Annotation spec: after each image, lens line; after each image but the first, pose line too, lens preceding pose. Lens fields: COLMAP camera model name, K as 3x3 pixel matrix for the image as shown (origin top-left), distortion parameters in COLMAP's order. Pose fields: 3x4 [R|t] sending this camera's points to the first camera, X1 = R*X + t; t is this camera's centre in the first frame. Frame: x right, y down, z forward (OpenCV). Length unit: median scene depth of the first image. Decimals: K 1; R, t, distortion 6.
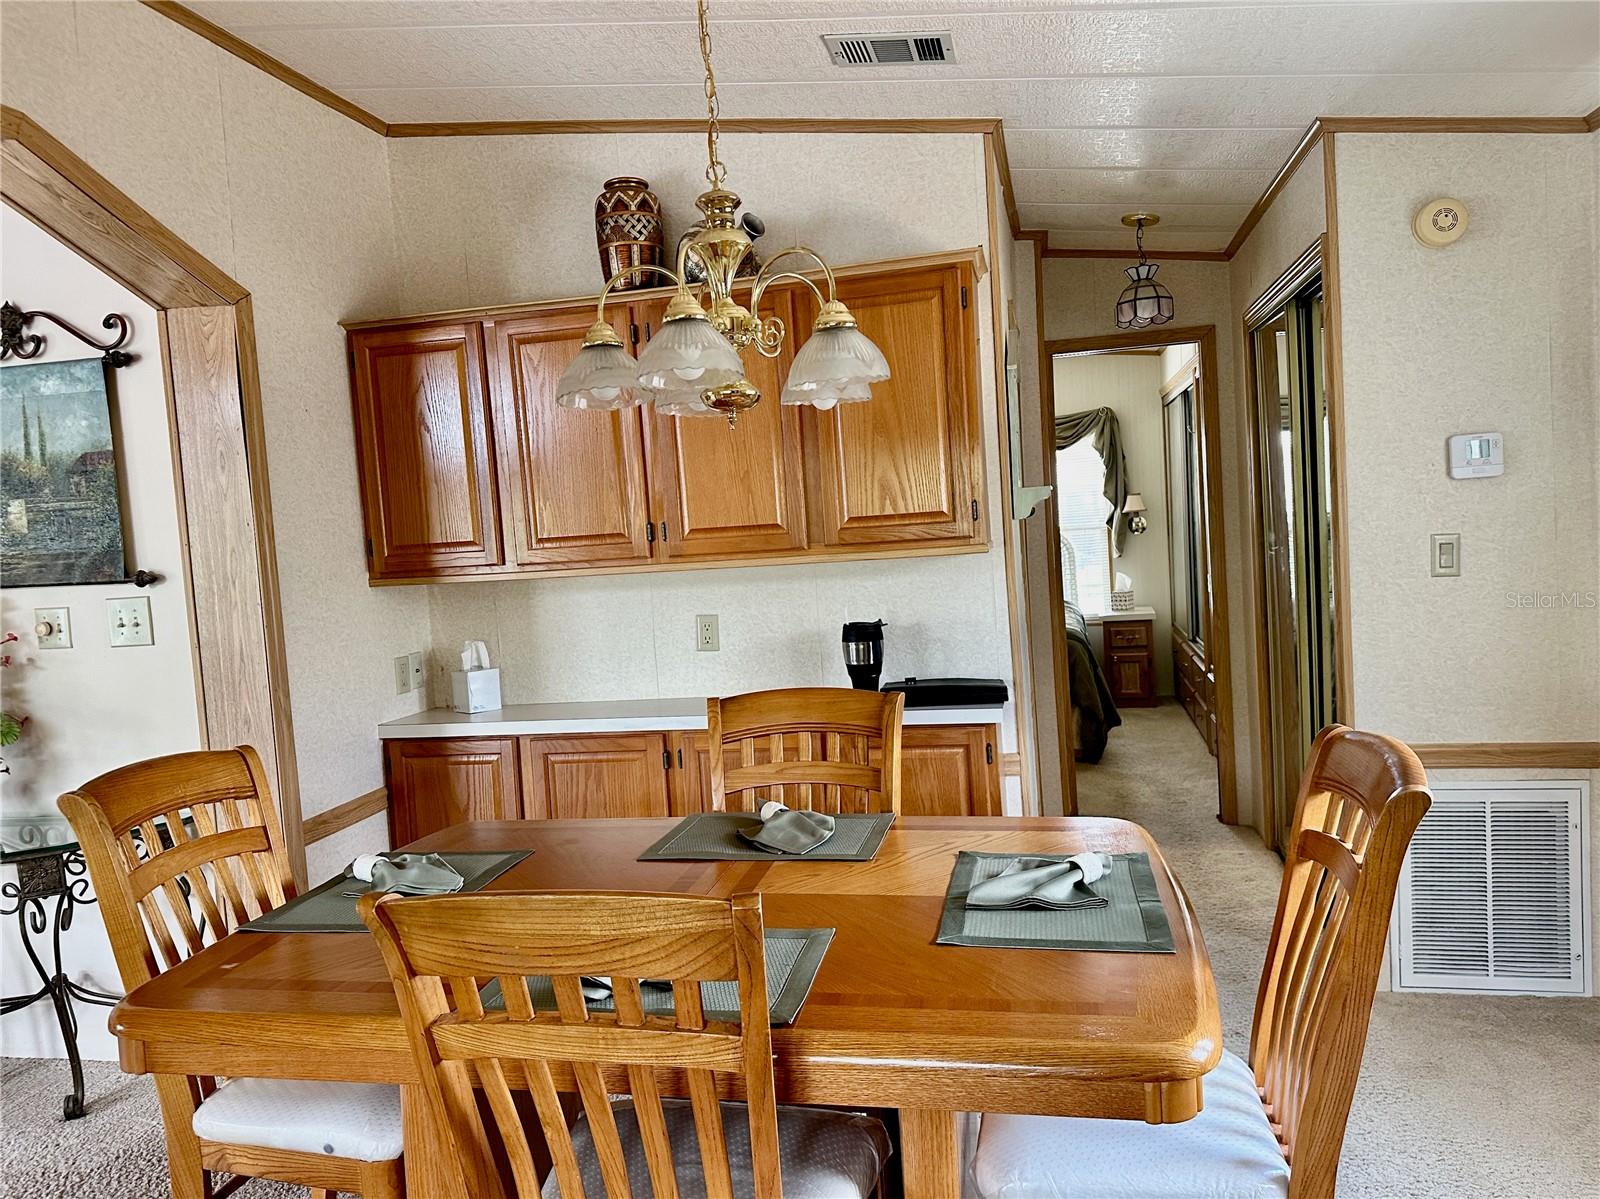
lens RADIAL K [[1209.4, 0, 800.1], [0, 1209.4, 601.2], [0, 0, 1]] dist [0.056159, -0.057810]
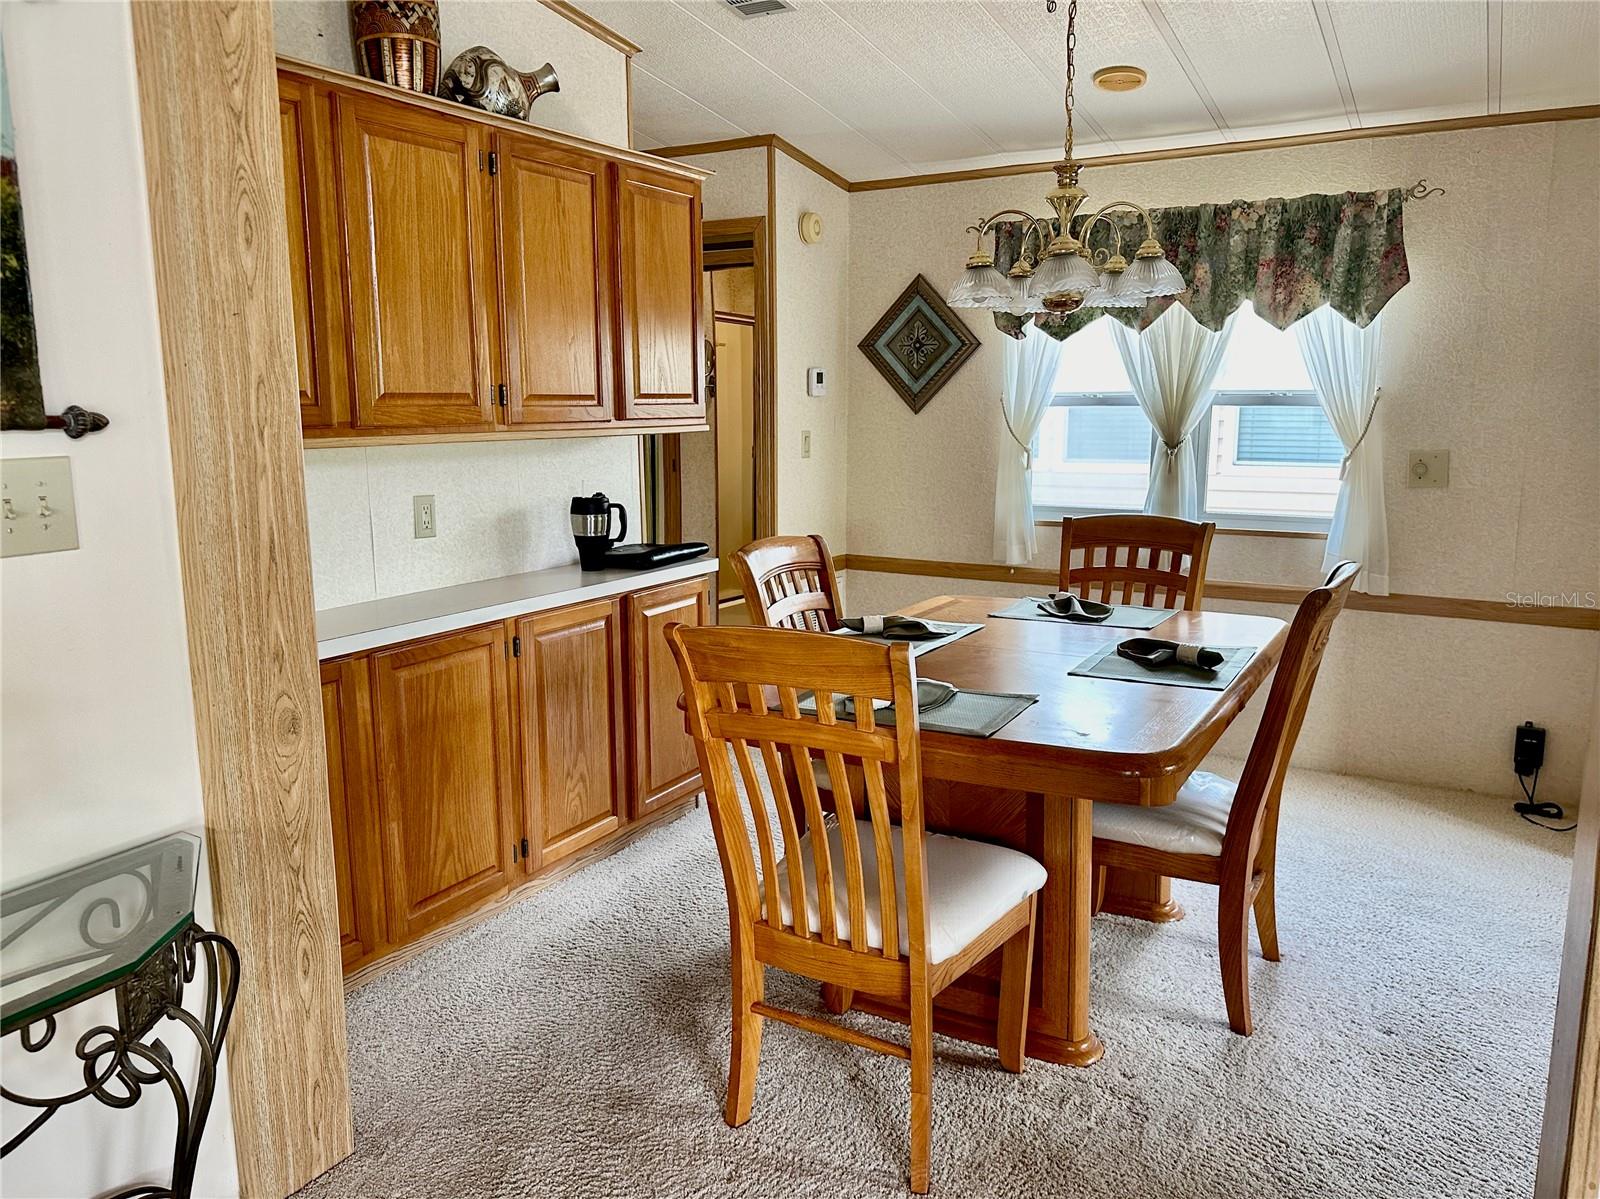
lens RADIAL K [[1209.4, 0, 813.7], [0, 1209.4, 602.0], [0, 0, 1]] dist [0.056159, -0.057810]
pose [[0.296382, -0.098053, 0.950023, -0.947272], [0.052225, 0.994891, 0.086391, 0.029917], [-0.953640, 0.024011, 0.299989, 0.532665]]
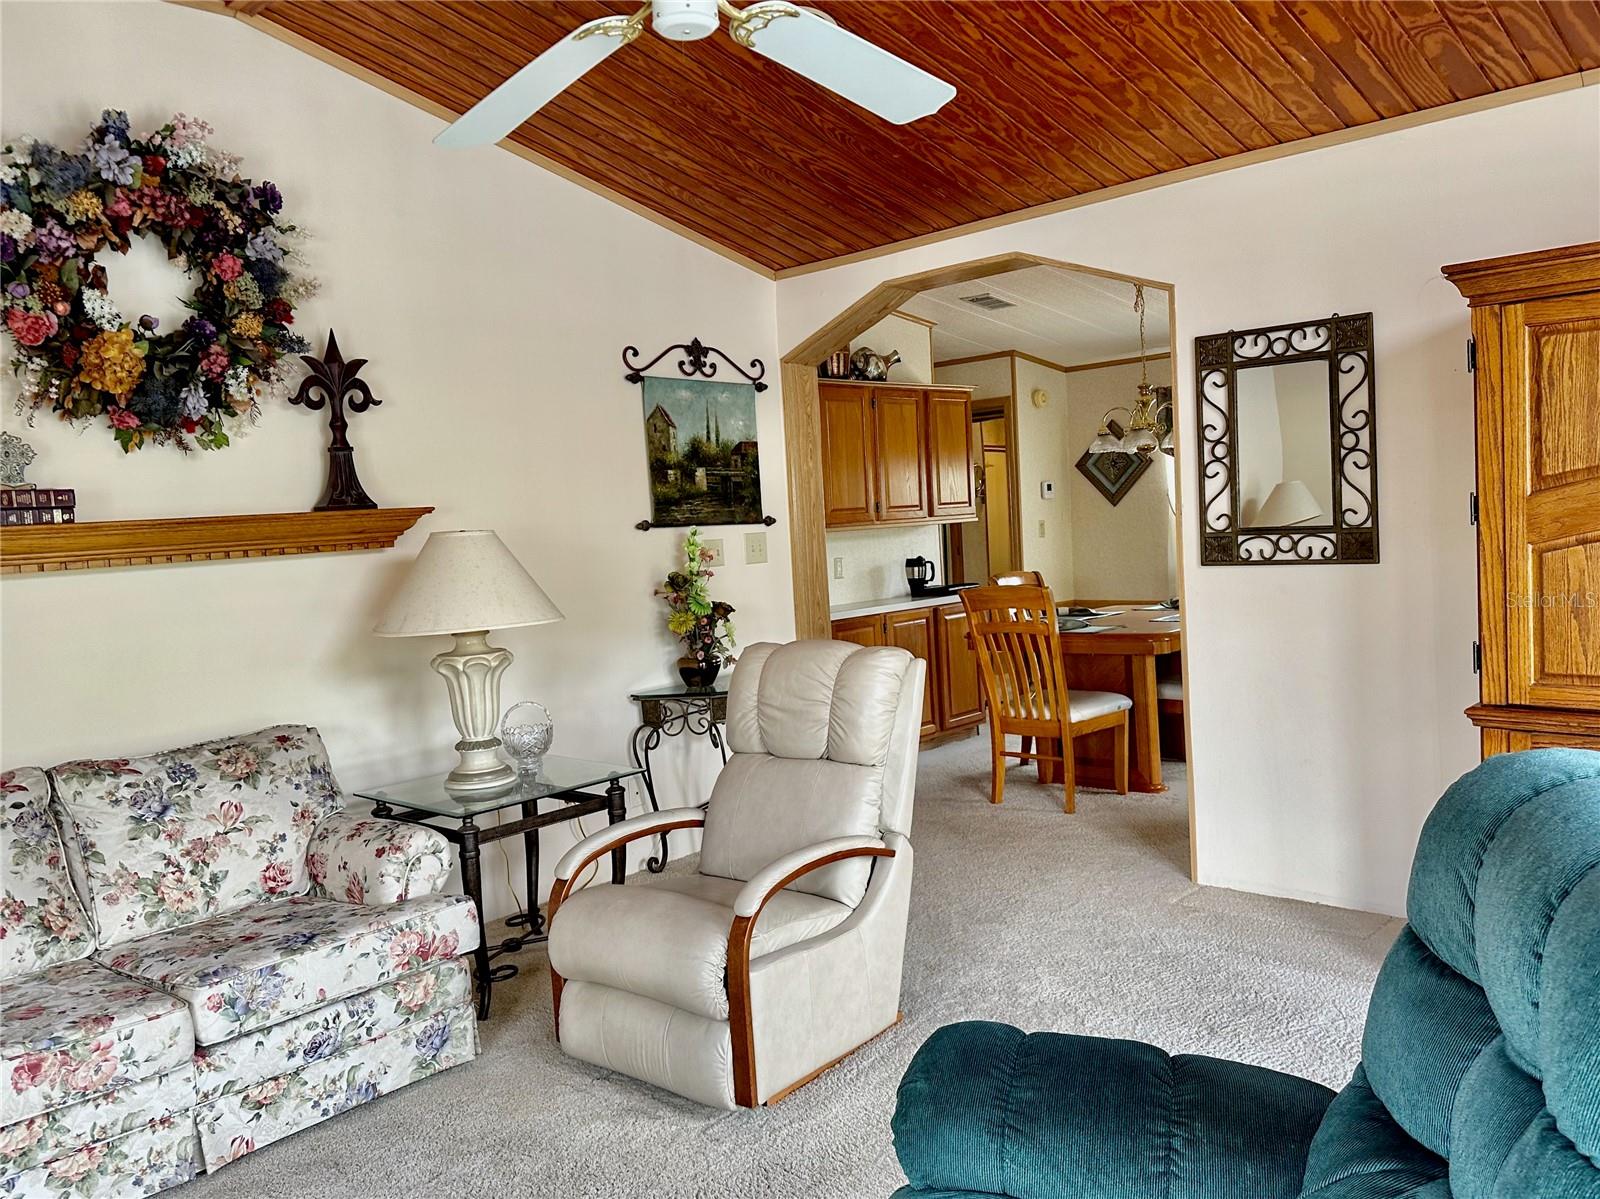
lens RADIAL K [[1209.4, 0, 762.3], [0, 1209.4, 581.5], [0, 0, 1]] dist [0.056159, -0.057810]
pose [[0.541656, -0.011008, 0.840528, -1.864391], [0.080809, 0.995965, -0.039032, 0.121212], [-0.836707, 0.089065, 0.540360, 0.144500]]
